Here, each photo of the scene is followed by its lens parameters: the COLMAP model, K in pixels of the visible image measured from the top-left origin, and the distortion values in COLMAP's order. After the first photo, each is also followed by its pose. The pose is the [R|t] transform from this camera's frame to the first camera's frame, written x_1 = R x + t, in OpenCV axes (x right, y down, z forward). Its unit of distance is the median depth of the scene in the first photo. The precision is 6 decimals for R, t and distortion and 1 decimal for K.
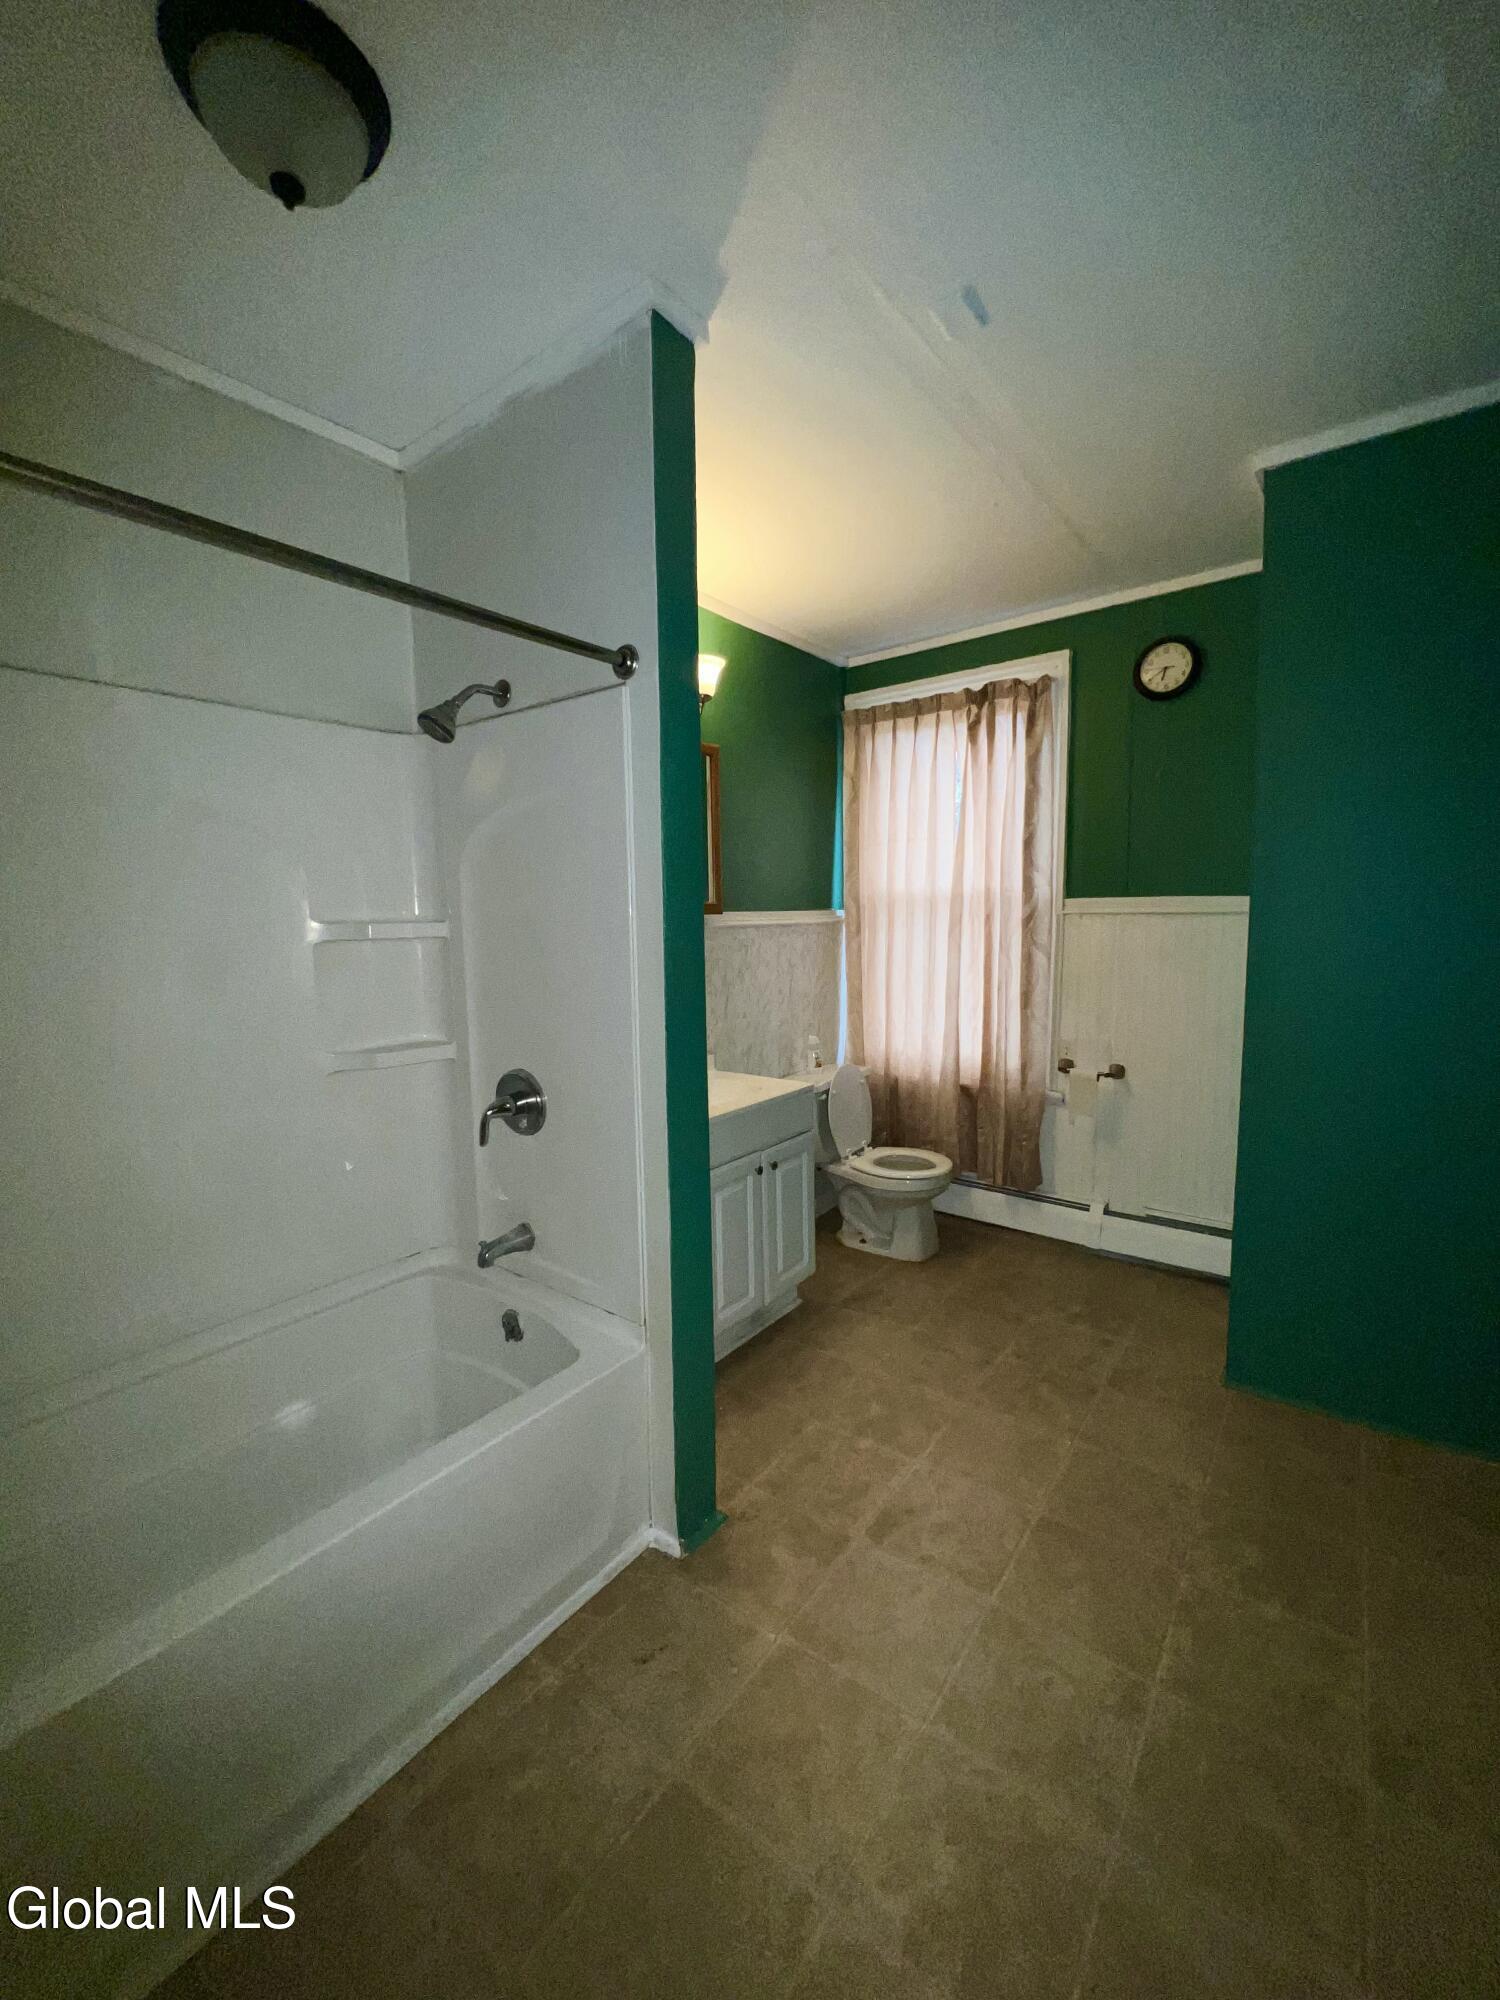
lens RADIAL K [[791.9, 0, 752.8], [0, 791.9, 1000.2], [0, 0, 1]] dist [0.000498, 0.000036]
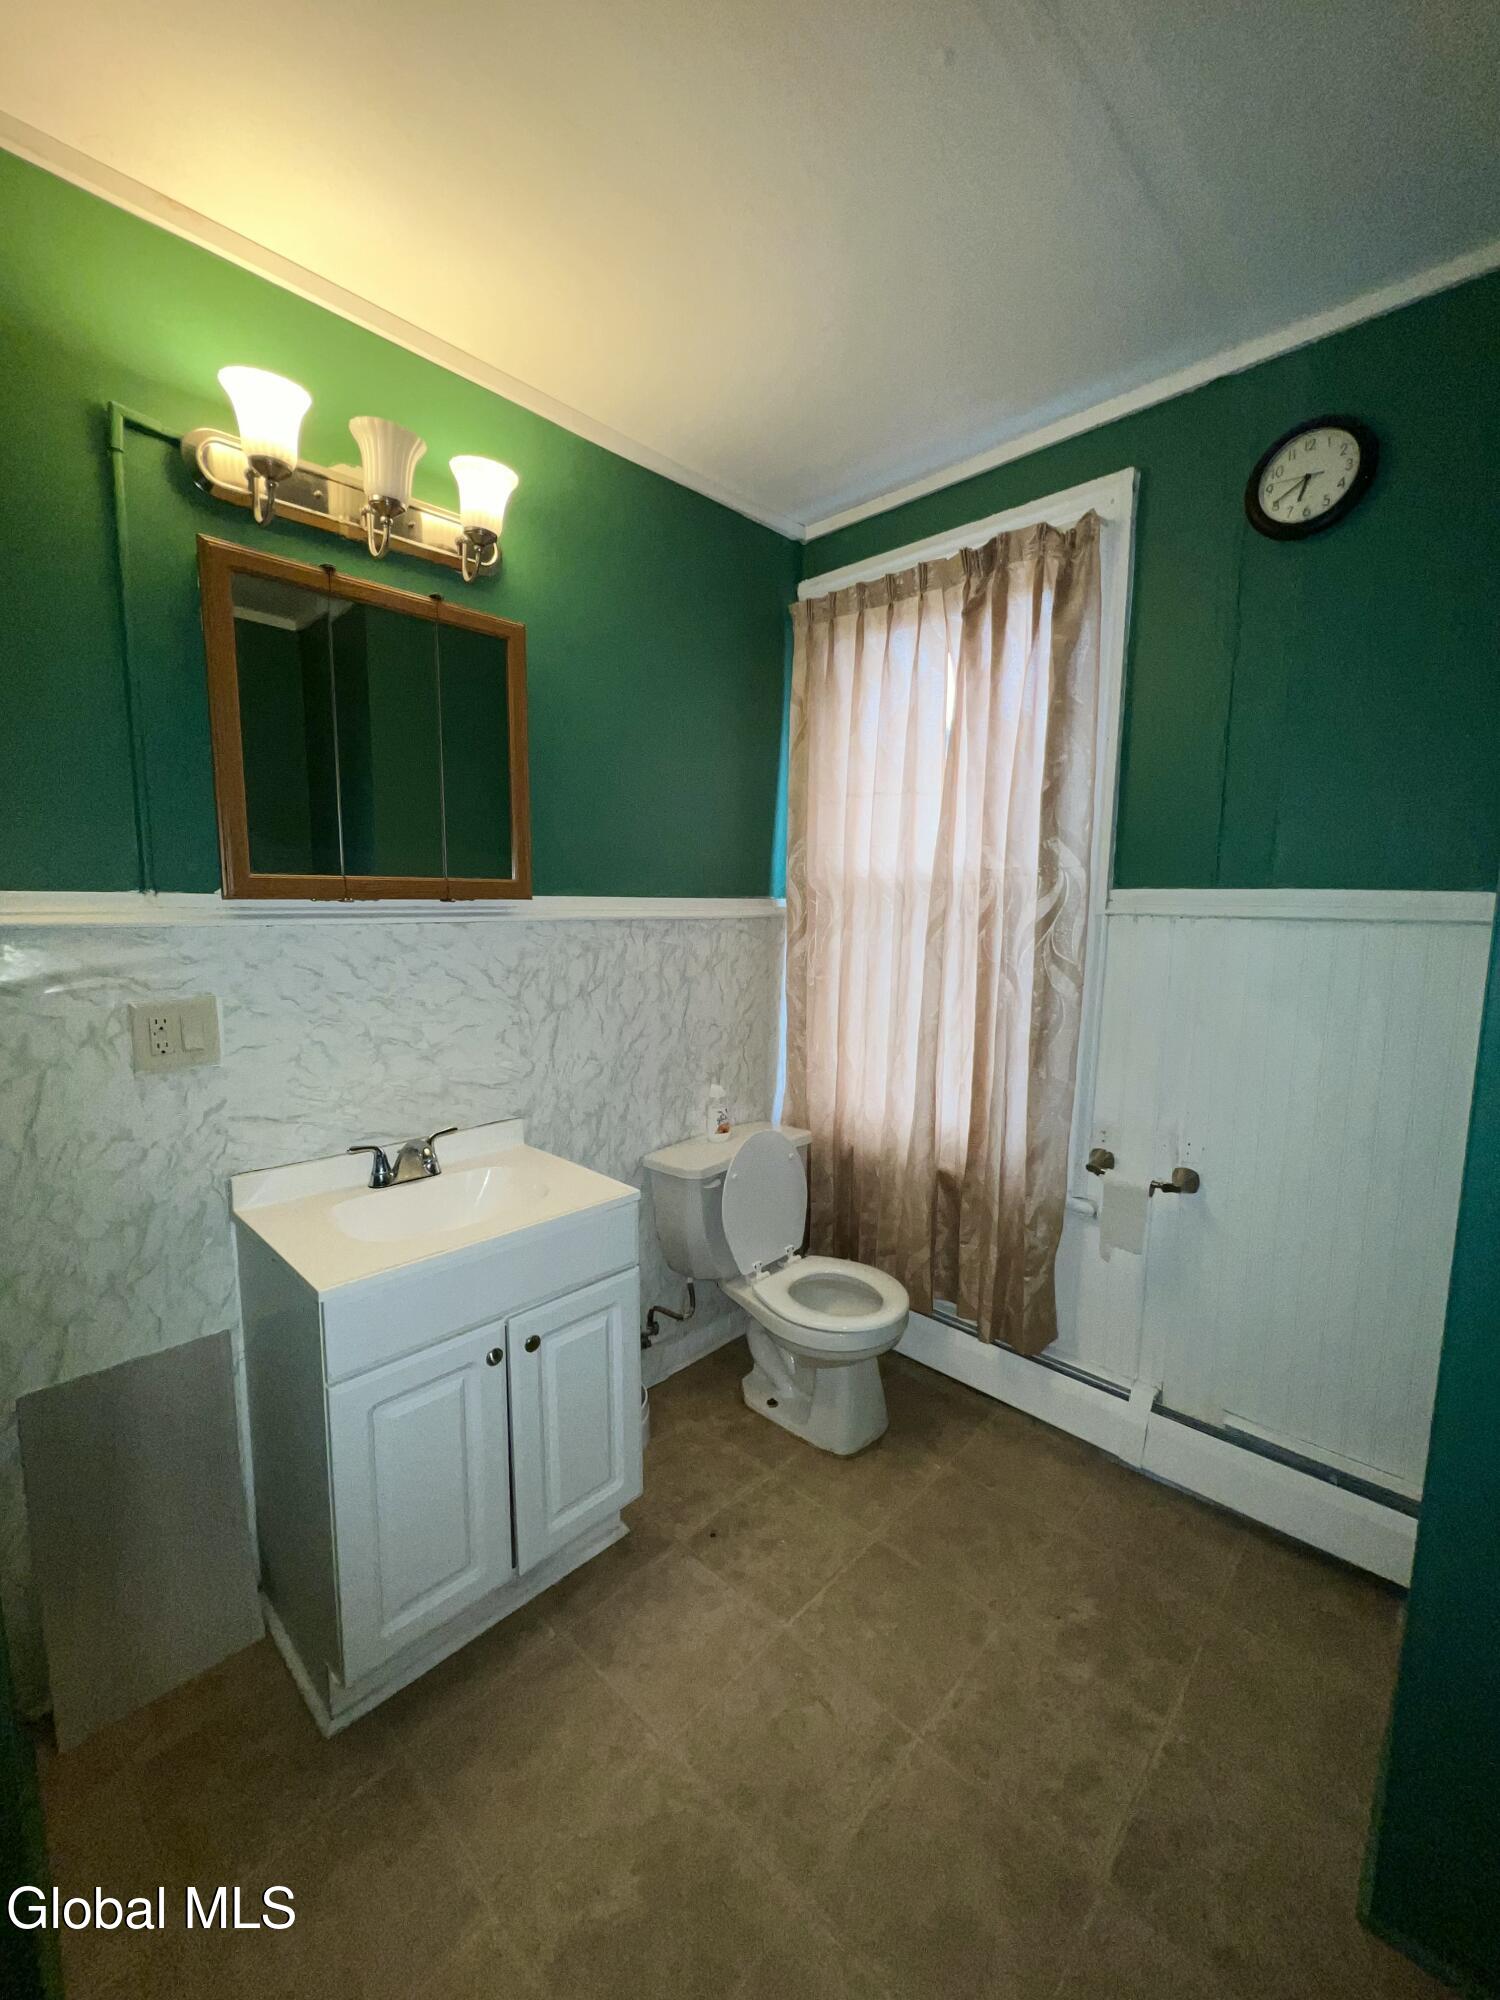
lens RADIAL K [[803.6, 0, 746.7], [0, 803.6, 1003.5], [0, 0, 1]] dist [0.000558, 0.000209]
pose [[0.993900, 0.038326, -0.103409, 0.176668], [-0.036683, 0.999169, 0.017739, -0.039098], [0.104002, -0.013837, 0.994481, 0.341761]]
